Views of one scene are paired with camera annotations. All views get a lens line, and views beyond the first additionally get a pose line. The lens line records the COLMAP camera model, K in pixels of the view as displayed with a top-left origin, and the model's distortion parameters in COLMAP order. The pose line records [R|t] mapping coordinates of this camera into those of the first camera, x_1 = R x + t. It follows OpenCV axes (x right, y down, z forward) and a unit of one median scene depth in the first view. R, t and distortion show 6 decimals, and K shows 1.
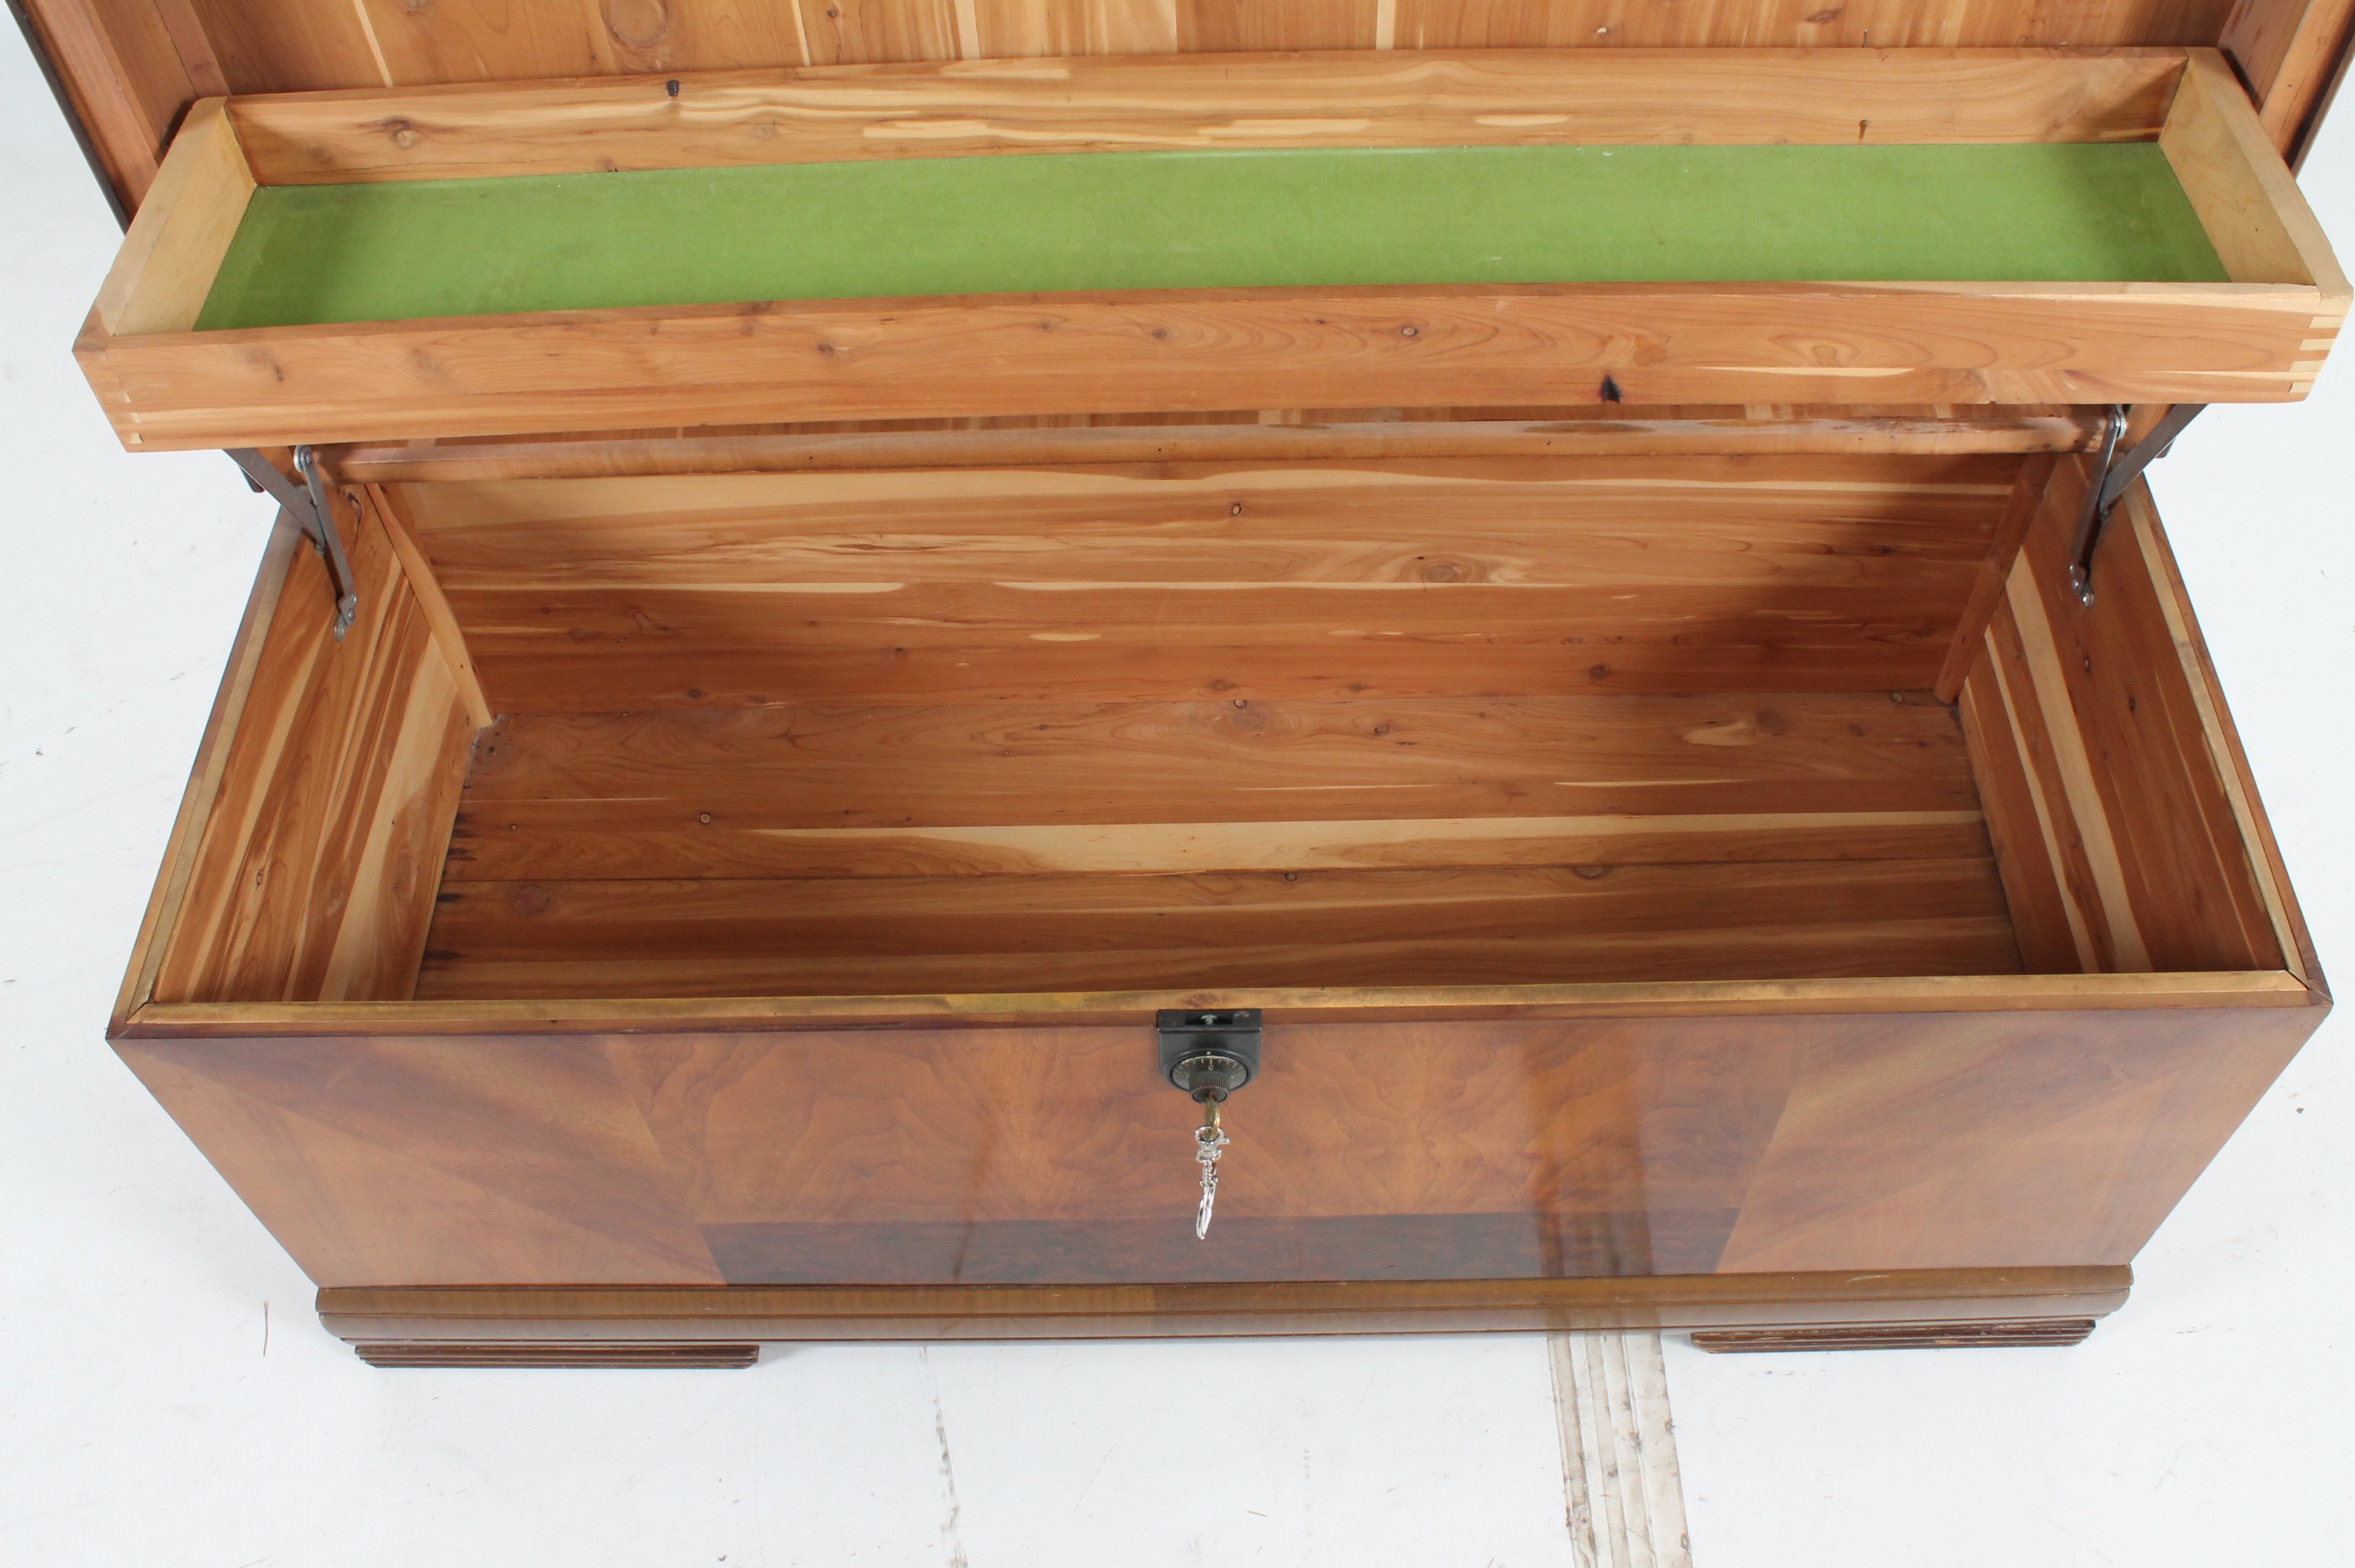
lens RADIAL K [[2161.6, 0, 1181.4], [0, 2161.6, 753.0], [0, 0, 1]] dist [-0.101608, 0.000000]
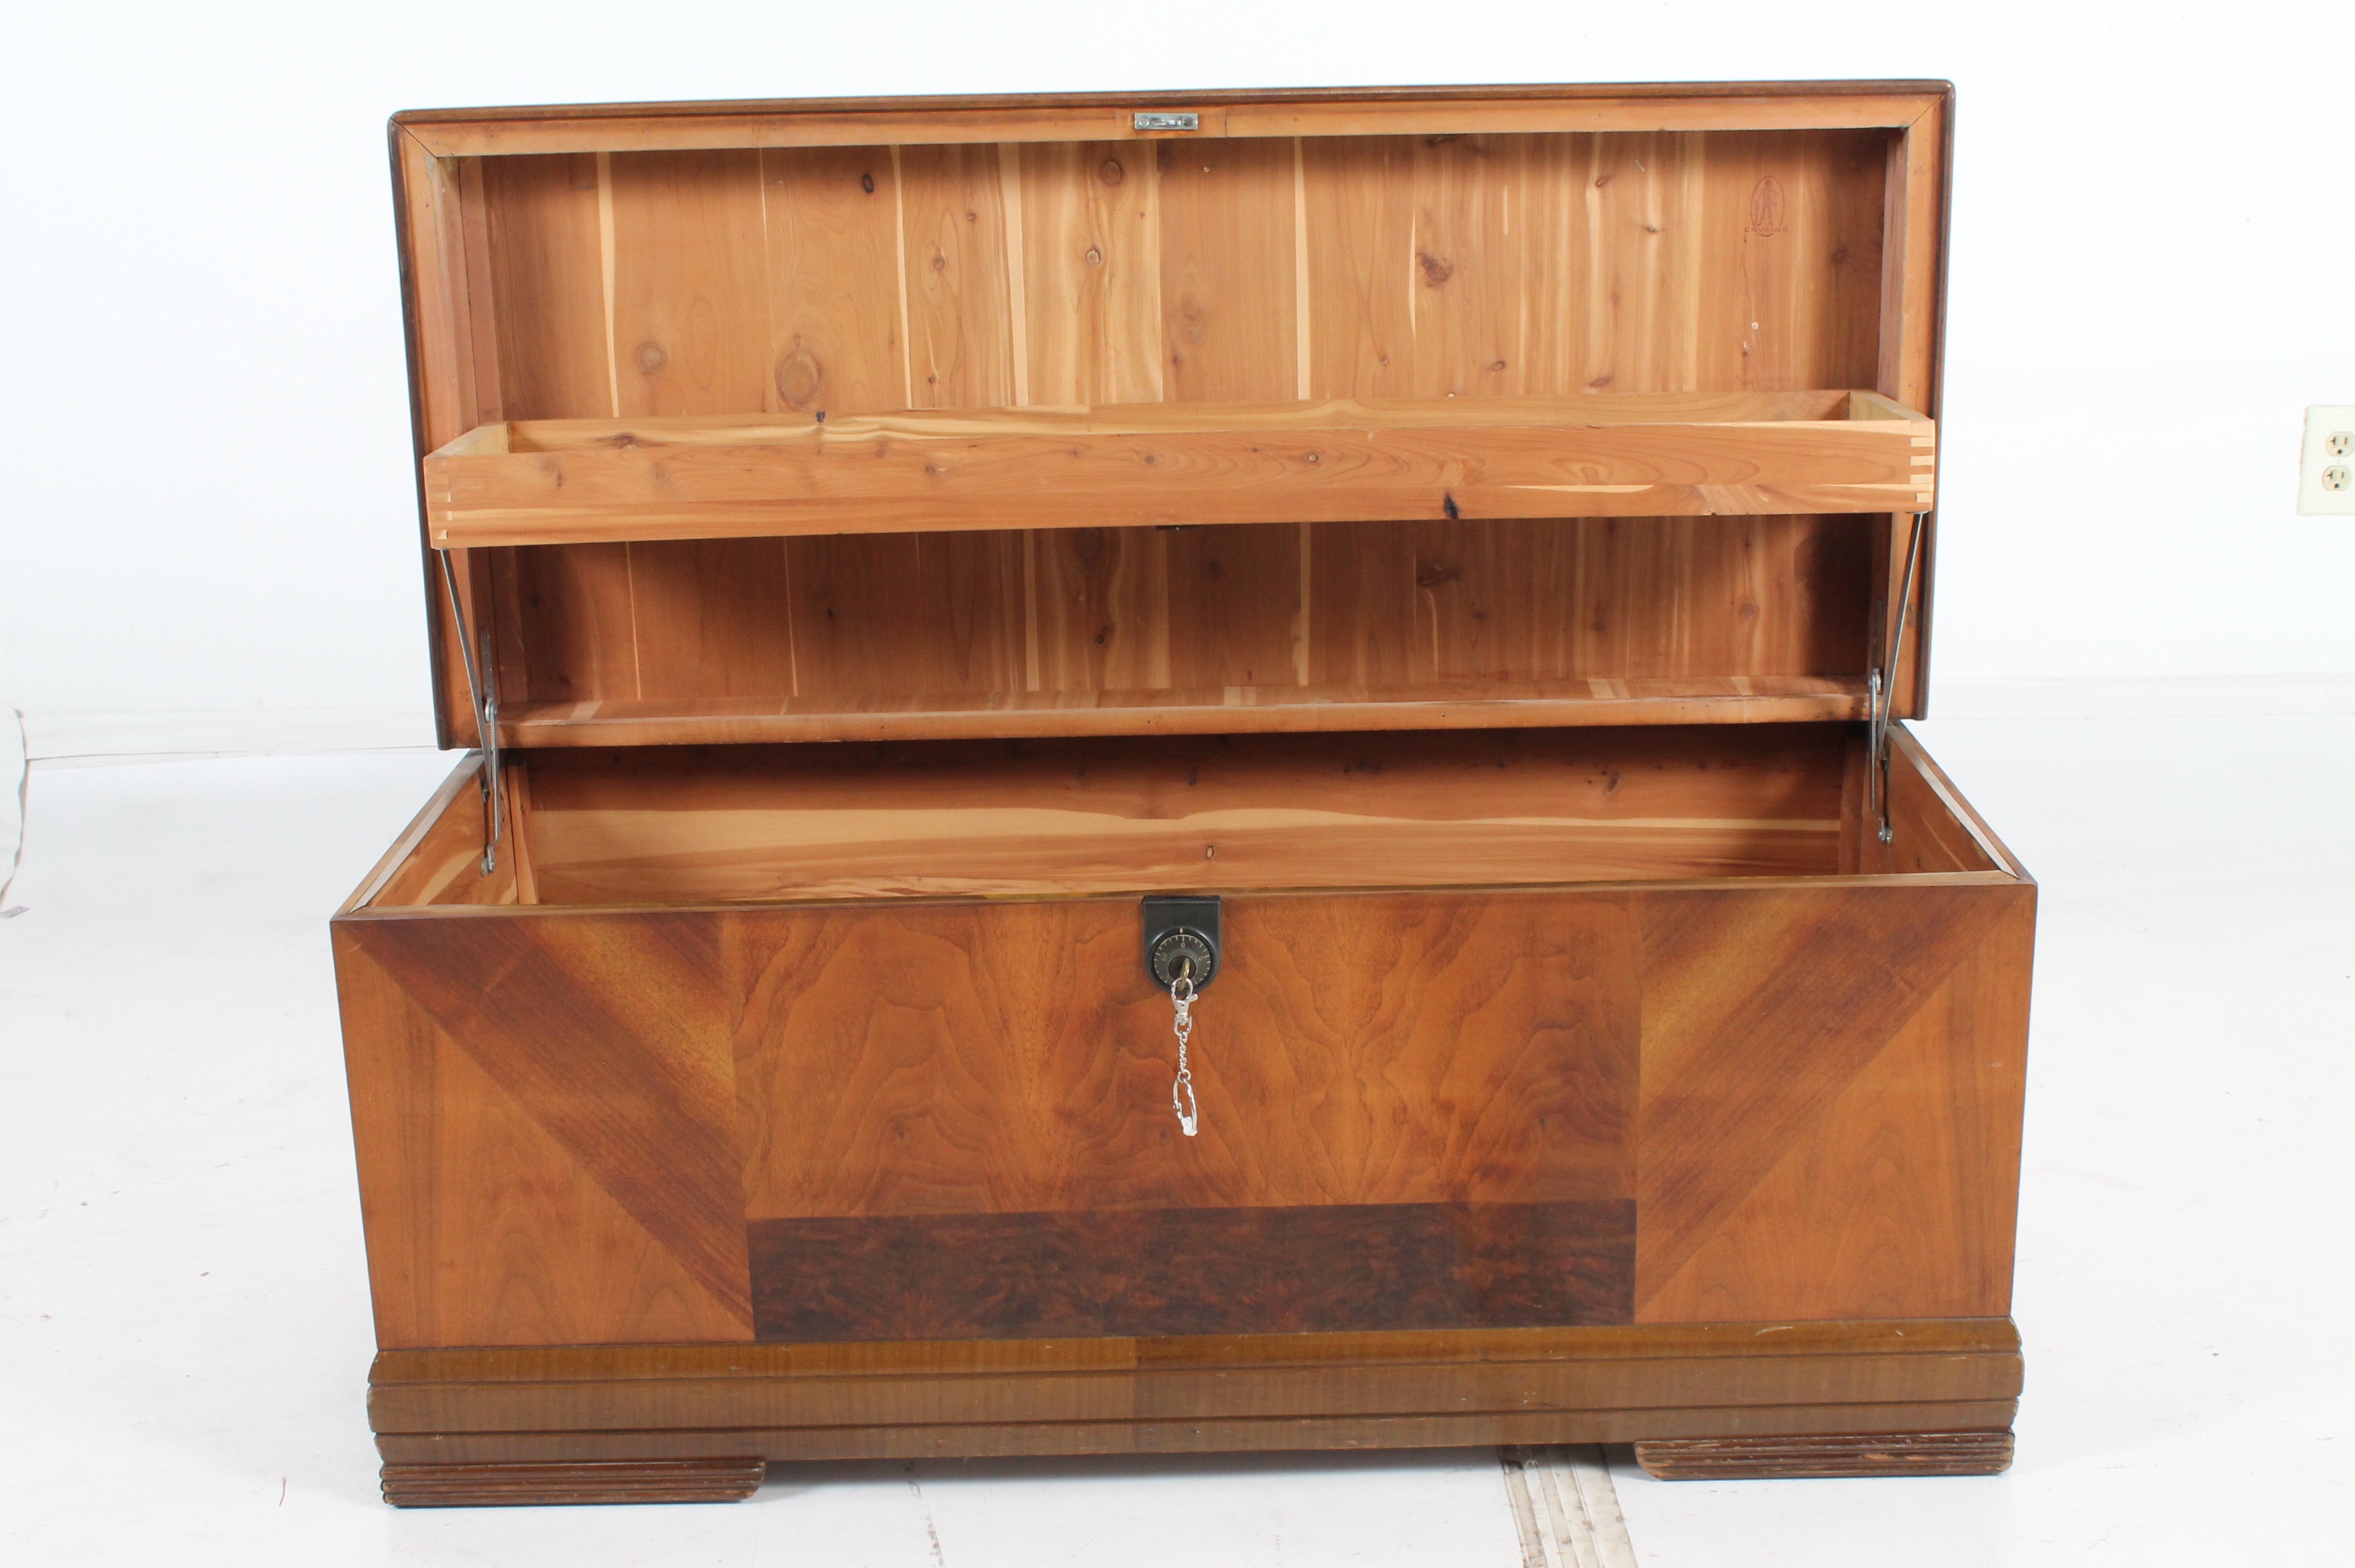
lens RADIAL K [[2967.6, 0, 1184.7], [0, 2967.6, 766.4], [0, 0, 1]] dist [-0.078498, 0.000000]
pose [[0.999995, 0.003183, 0.000166, 0.012660], [-0.002444, 0.799230, -0.601020, 1.050699], [-0.002045, 0.601017, 0.799234, -0.466649]]
